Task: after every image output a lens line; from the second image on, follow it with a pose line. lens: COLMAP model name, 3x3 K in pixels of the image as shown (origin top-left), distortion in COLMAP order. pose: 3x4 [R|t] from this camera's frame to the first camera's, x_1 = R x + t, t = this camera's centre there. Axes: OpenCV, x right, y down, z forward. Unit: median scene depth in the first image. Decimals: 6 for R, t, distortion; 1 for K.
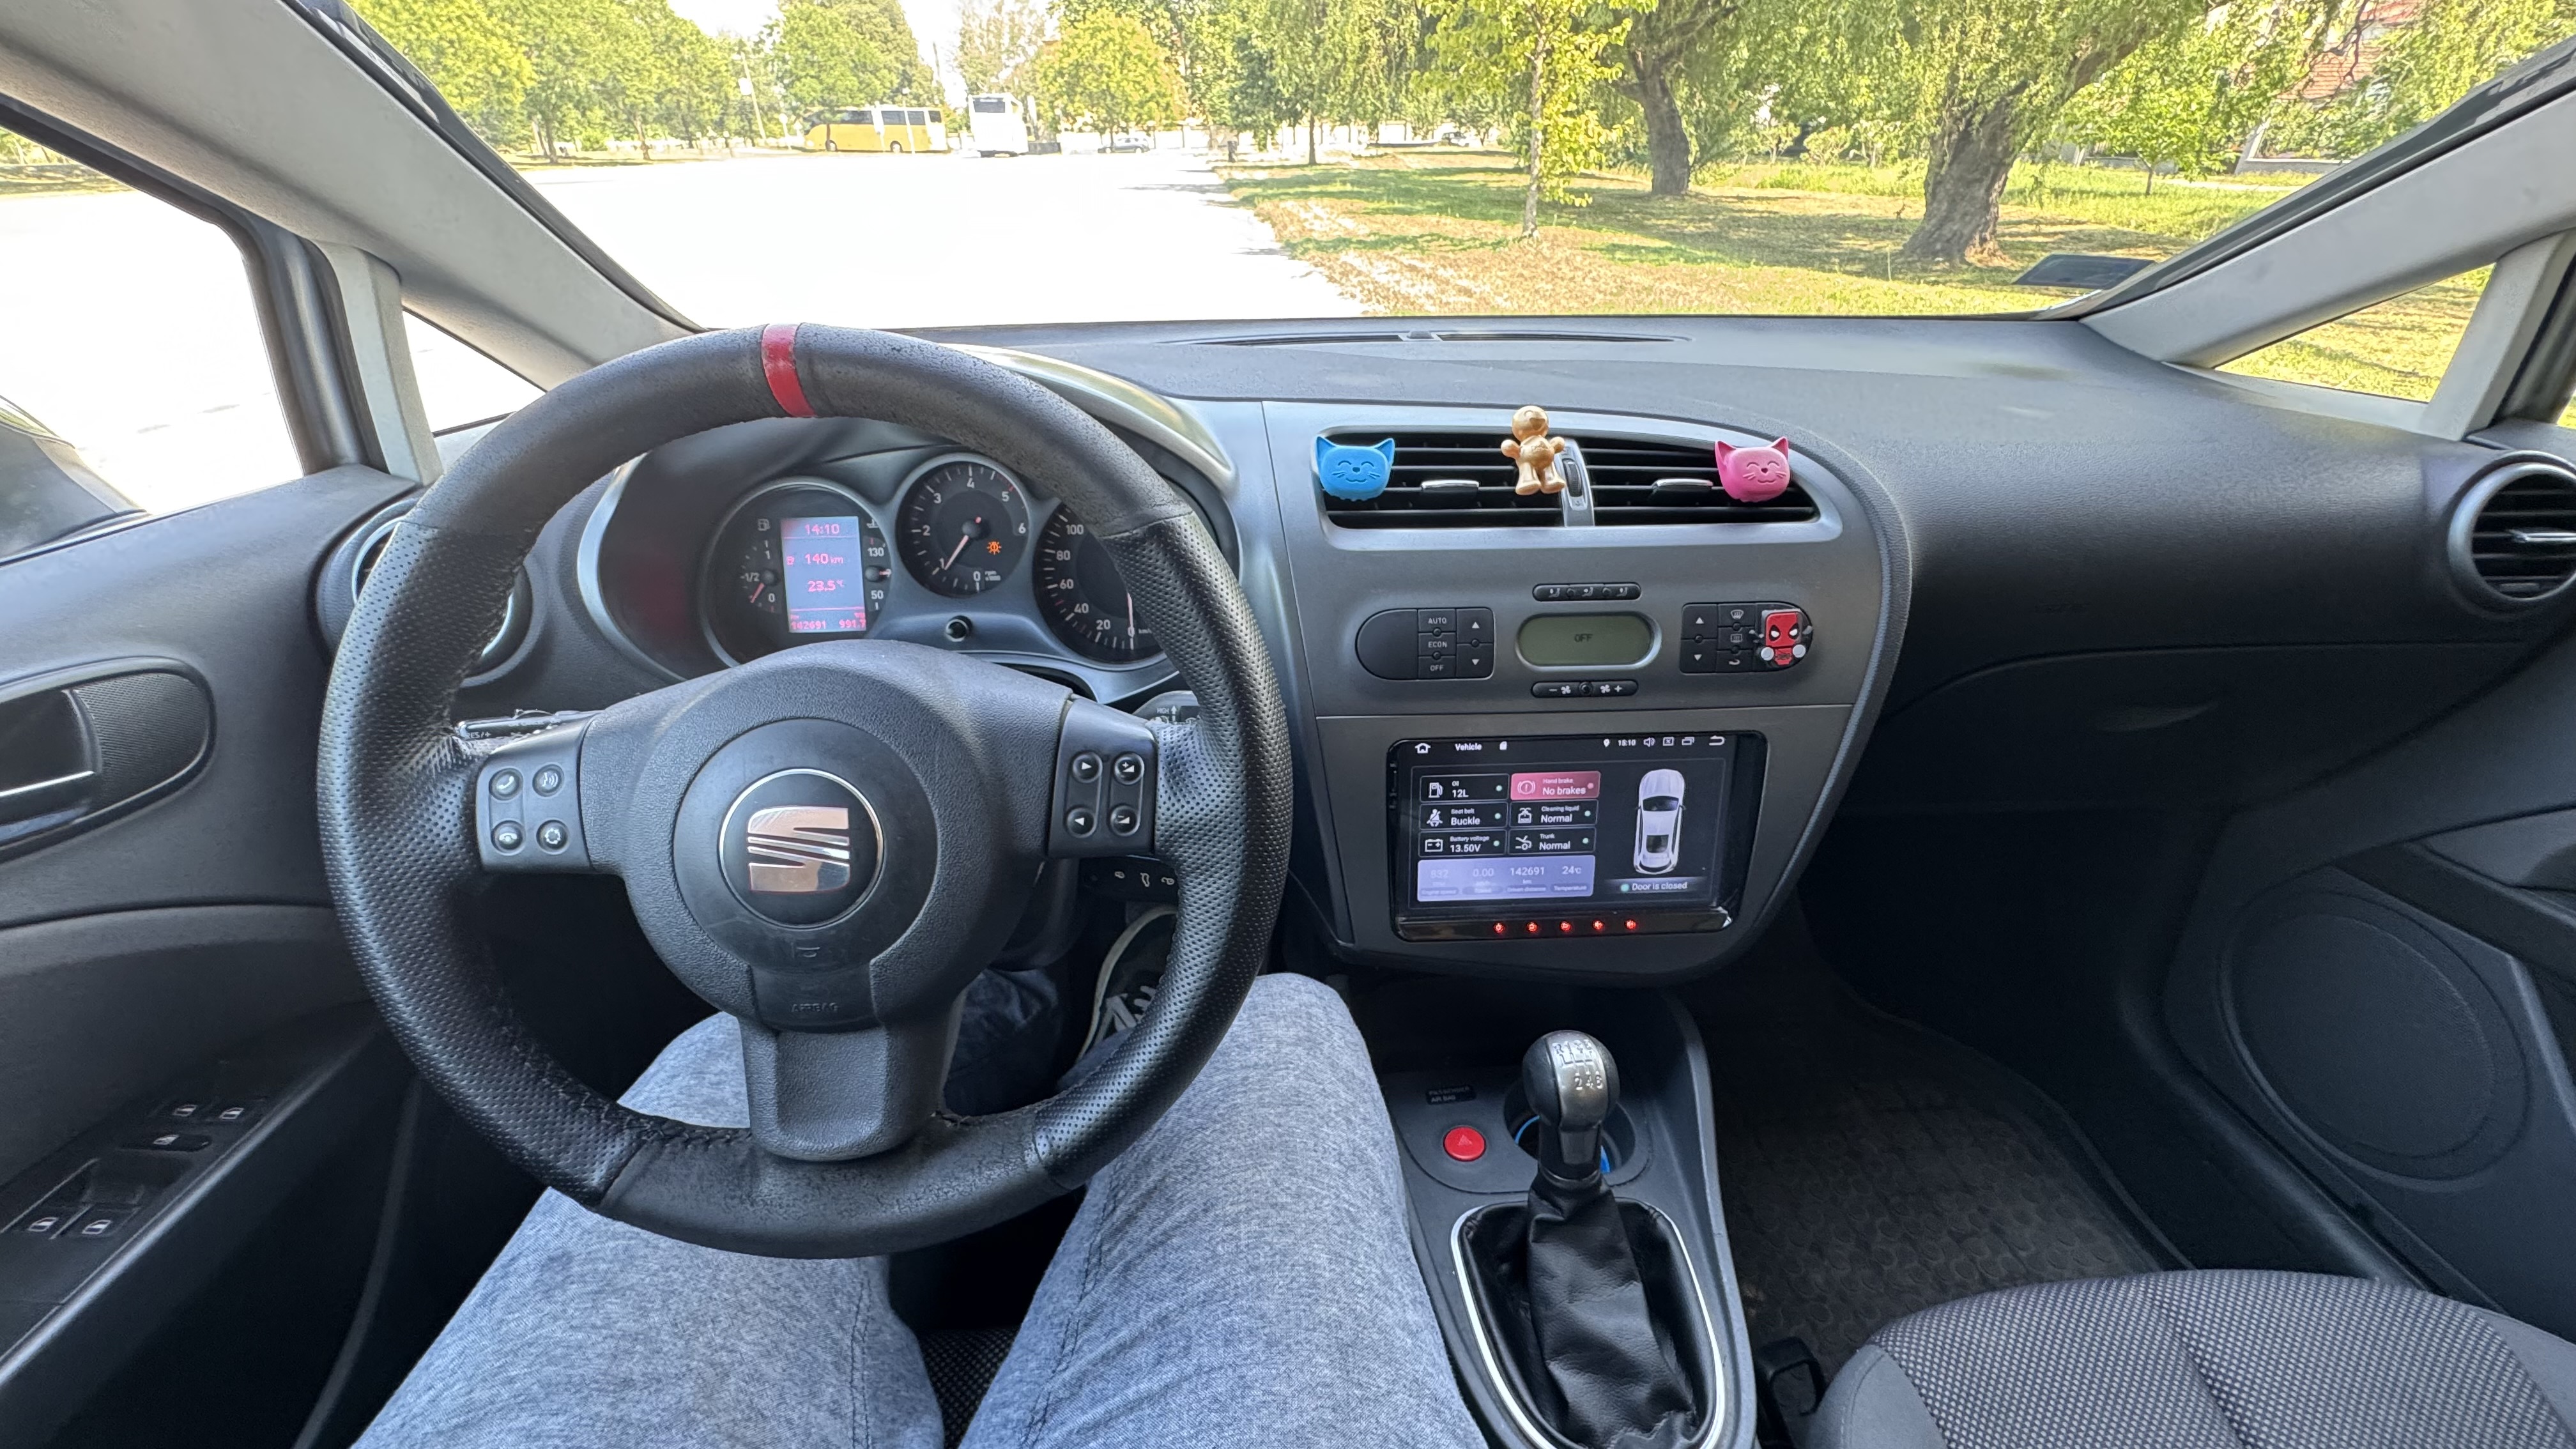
lens RADIAL K [[1068.7, 0, 1276.7], [0, 1068.7, 715.7], [0, 0, 1]] dist [0.014604, 0.001427]
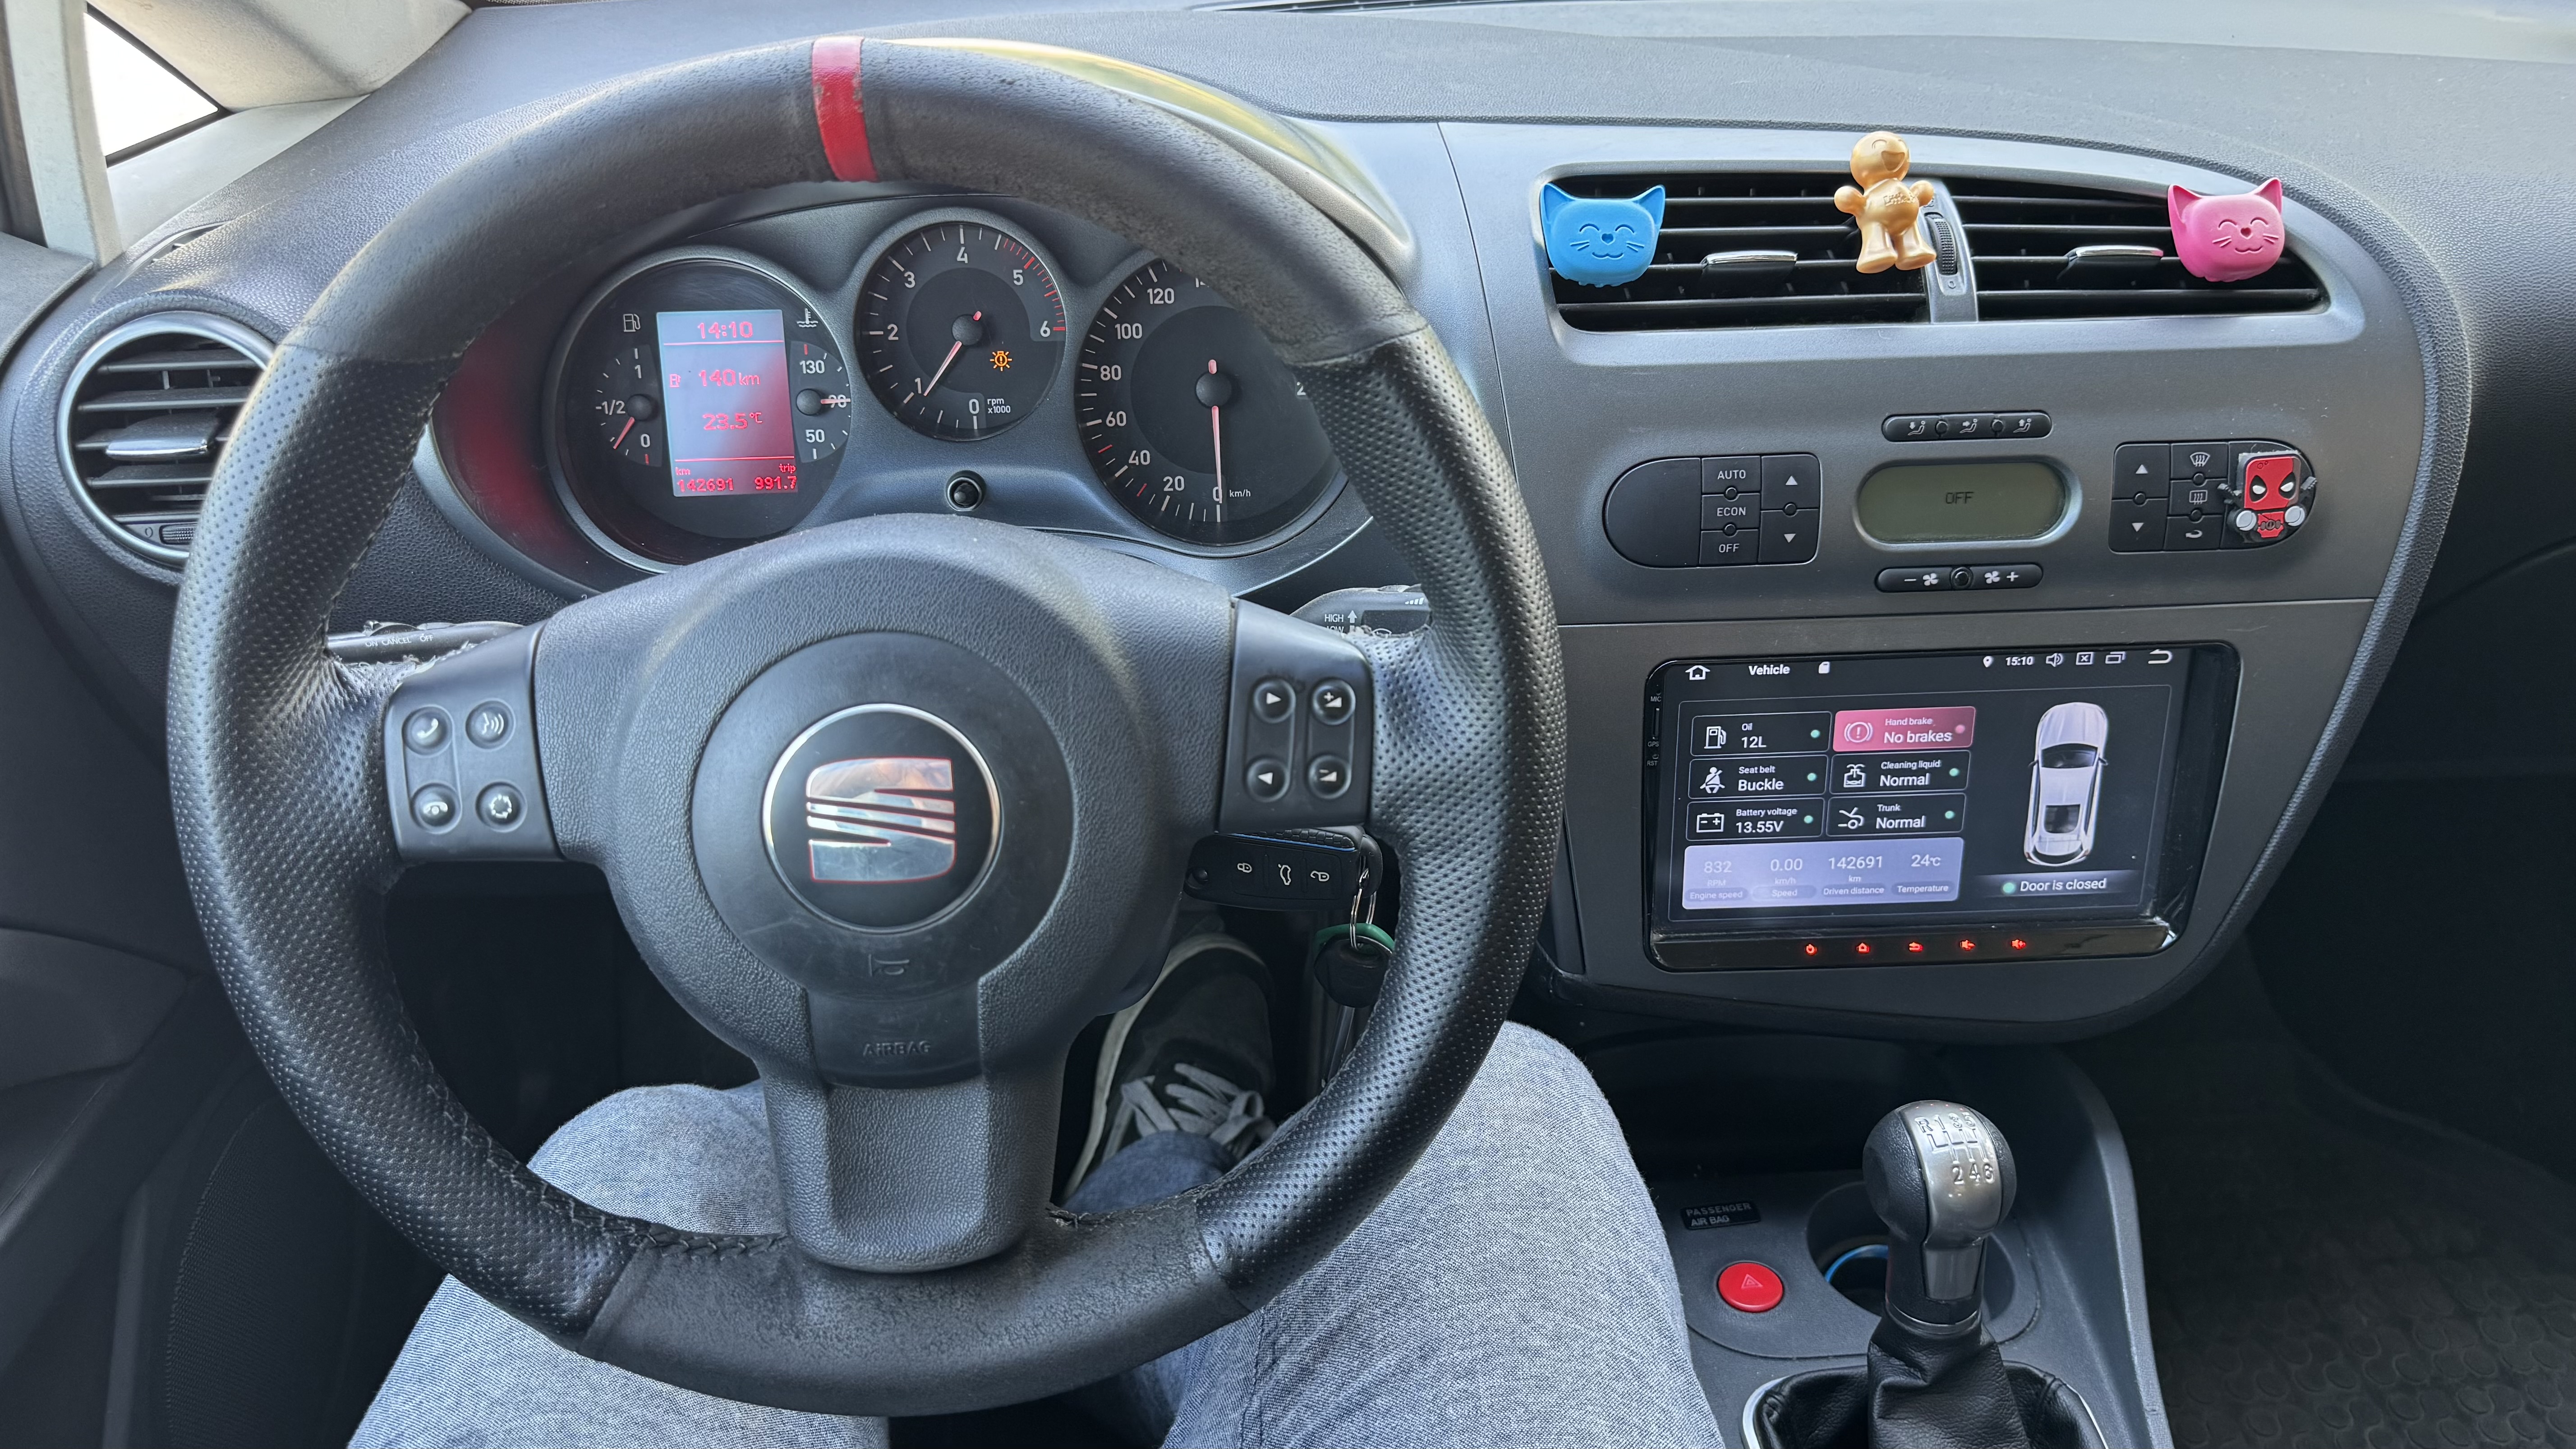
lens RADIAL K [[1904.3, 0, 1281.5], [0, 1904.3, 720.8], [0, 0, 1]] dist [0.080170, -0.095468]
pose [[0.999904, -0.008558, 0.010890, -0.130730], [0.008026, 0.998817, 0.047959, 0.002406], [-0.011288, -0.047867, 0.998790, -0.151782]]
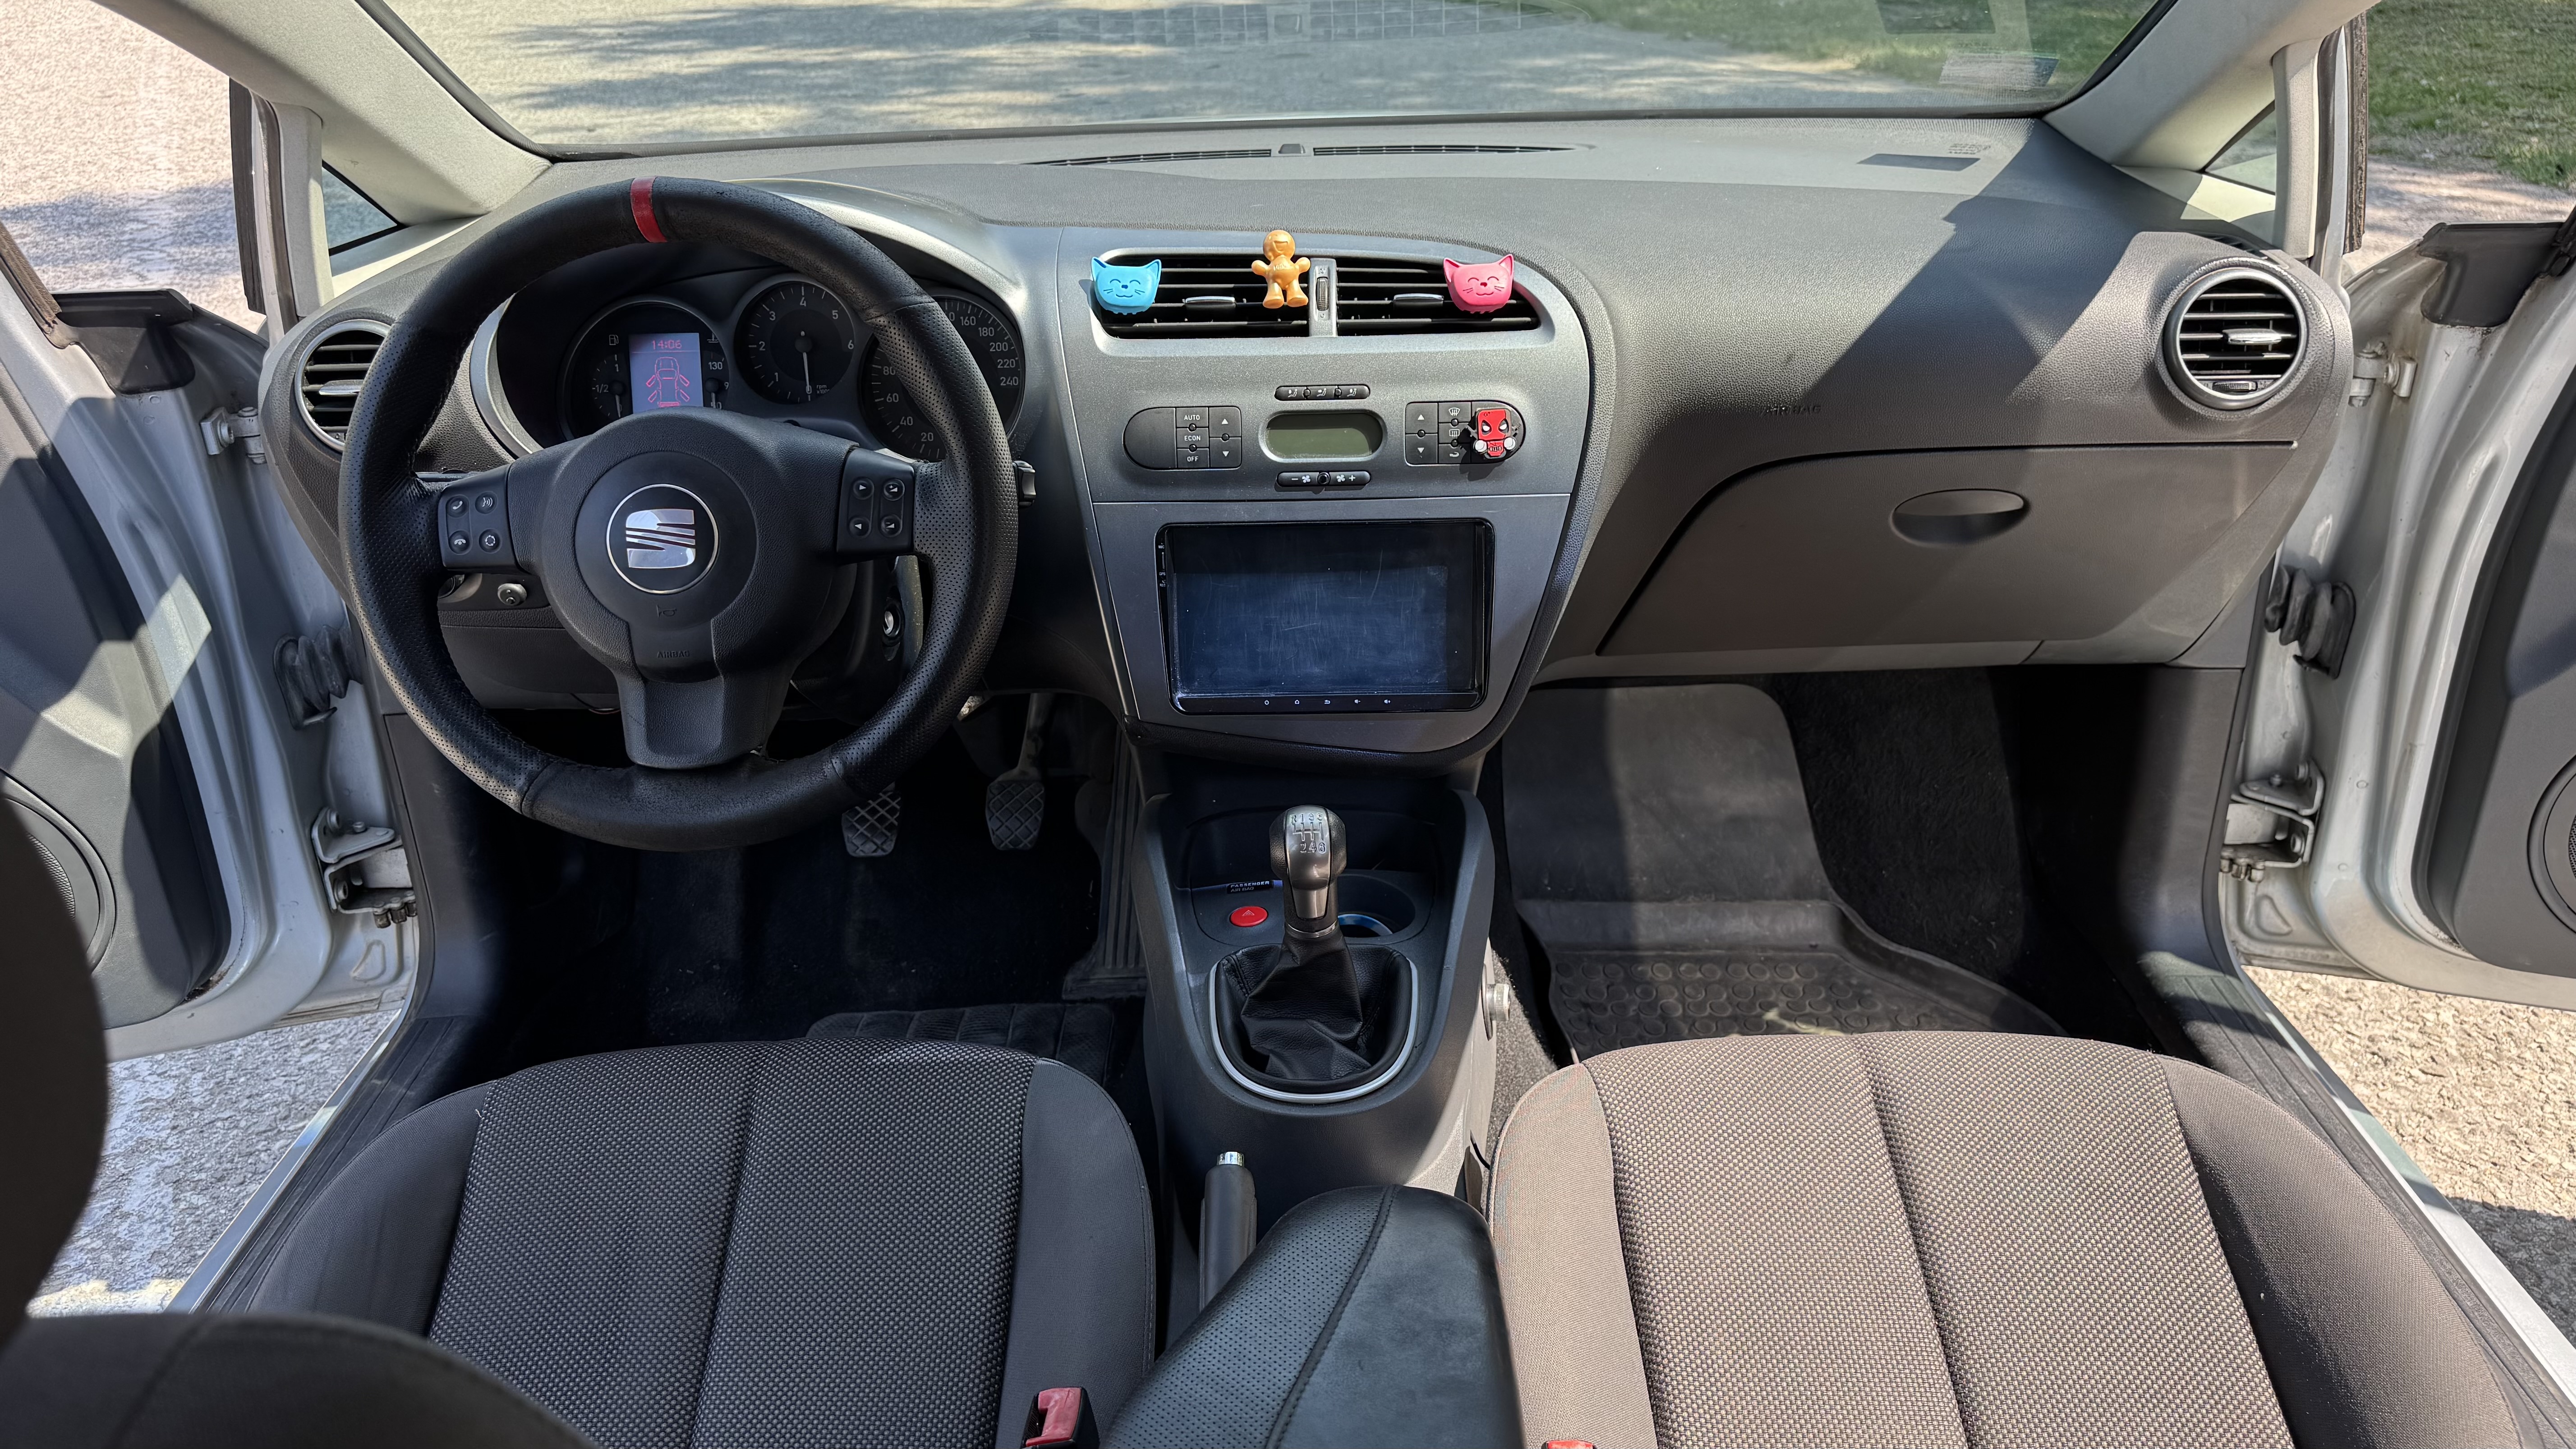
lens RADIAL K [[1904.3, 0, 1269.0], [0, 1904.3, 689.8], [0, 0, 1]] dist [0.080170, -0.095468]
pose [[0.997749, 0.008758, -0.066480, 0.358586], [-0.010803, 0.999477, -0.030464, 0.258408], [0.066178, 0.031113, 0.997323, -1.007805]]
